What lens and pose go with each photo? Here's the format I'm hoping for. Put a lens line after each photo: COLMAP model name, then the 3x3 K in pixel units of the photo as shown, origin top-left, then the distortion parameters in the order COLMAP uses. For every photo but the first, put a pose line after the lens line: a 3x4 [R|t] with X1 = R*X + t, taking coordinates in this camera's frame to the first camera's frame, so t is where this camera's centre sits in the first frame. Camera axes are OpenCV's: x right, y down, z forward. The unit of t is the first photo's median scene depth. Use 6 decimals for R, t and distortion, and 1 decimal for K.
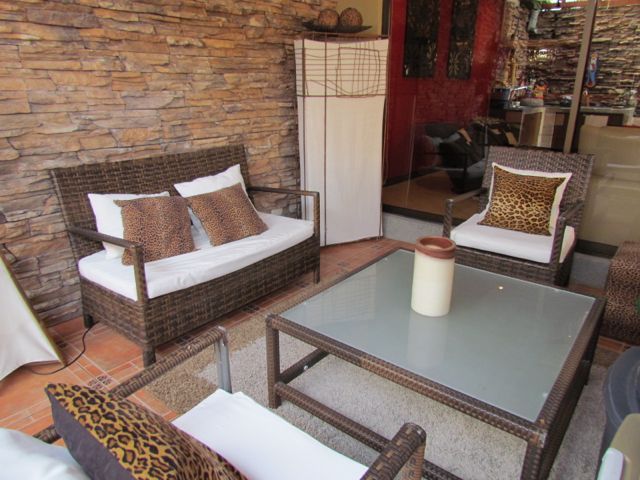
lens RADIAL K [[455.1, 0, 322.7], [0, 455.1, 238.5], [0, 0, 1]] dist [-0.029718, 0.005787]
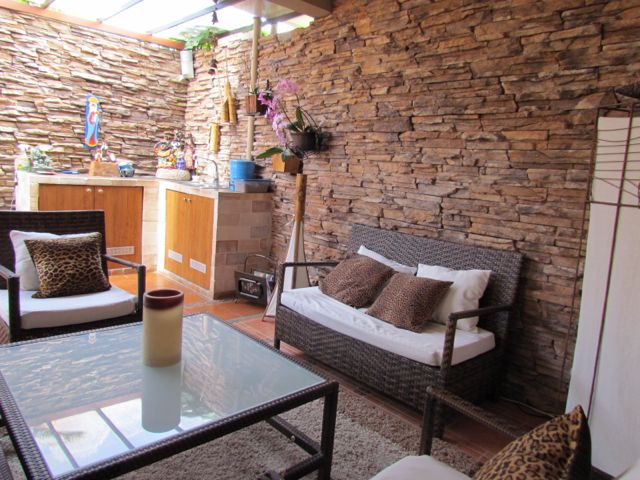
lens RADIAL K [[455.1, 0, 322.7], [0, 455.1, 238.5], [0, 0, 1]] dist [-0.029718, 0.005787]
pose [[-0.142492, 0.127251, -0.981582, 0.721393], [-0.392573, 0.903099, 0.174065, -0.259328], [0.908616, 0.410145, -0.078729, 0.822851]]
